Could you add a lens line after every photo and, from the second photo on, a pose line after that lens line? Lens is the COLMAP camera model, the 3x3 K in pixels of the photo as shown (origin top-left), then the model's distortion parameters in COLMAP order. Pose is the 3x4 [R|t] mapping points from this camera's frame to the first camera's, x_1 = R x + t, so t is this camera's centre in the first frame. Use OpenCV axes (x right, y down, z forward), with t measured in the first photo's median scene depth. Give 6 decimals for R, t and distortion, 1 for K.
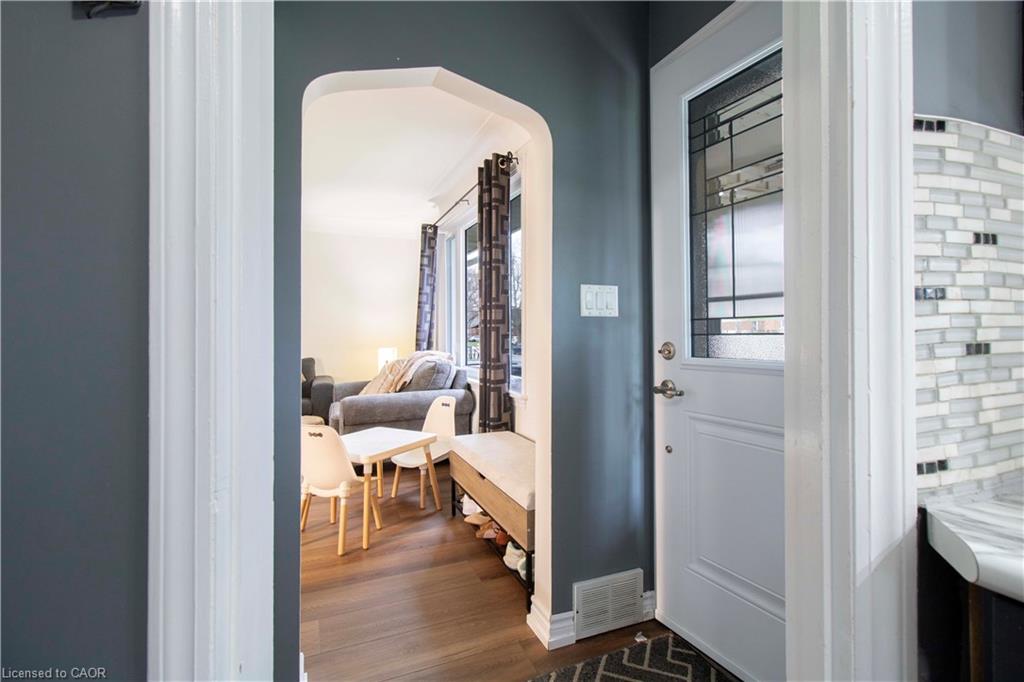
lens RADIAL K [[483.7, 0, 516.3], [0, 483.7, 331.1], [0, 0, 1]] dist [0.003917, 0.000013]
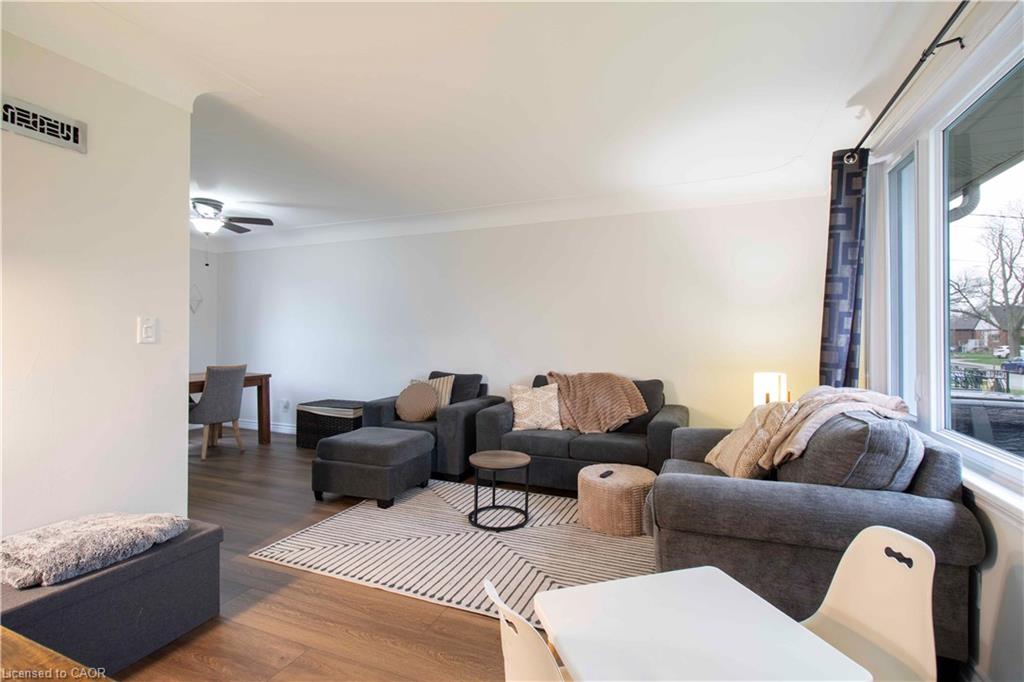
lens RADIAL K [[483.7, 0, 512.2], [0, 483.7, 328.9], [0, 0, 1]] dist [0.003917, 0.000013]
pose [[0.702559, -0.004775, -0.711609, -0.072630], [-0.005503, 0.999911, -0.012143, -0.016184], [0.711604, 0.012447, 0.702471, 0.430209]]
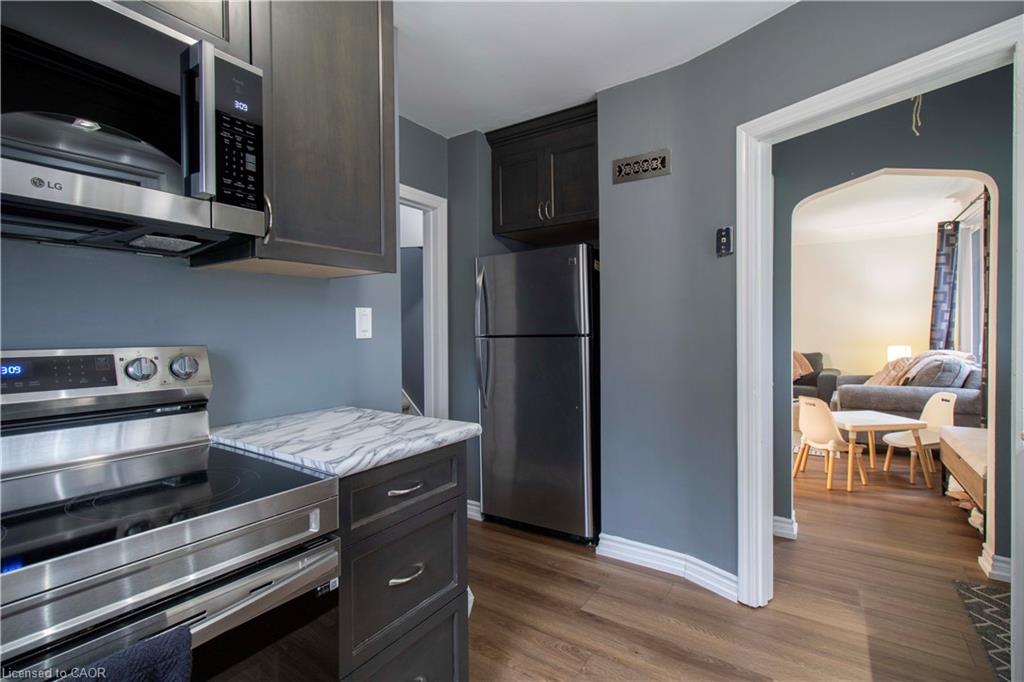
lens RADIAL K [[483.7, 0, 510.0], [0, 483.7, 332.5], [0, 0, 1]] dist [0.003917, 0.000013]
pose [[0.546914, 0.005562, -0.837170, 0.191375], [0.009122, 0.999879, 0.012602, -0.018868], [0.837139, -0.014529, 0.546797, -0.341283]]
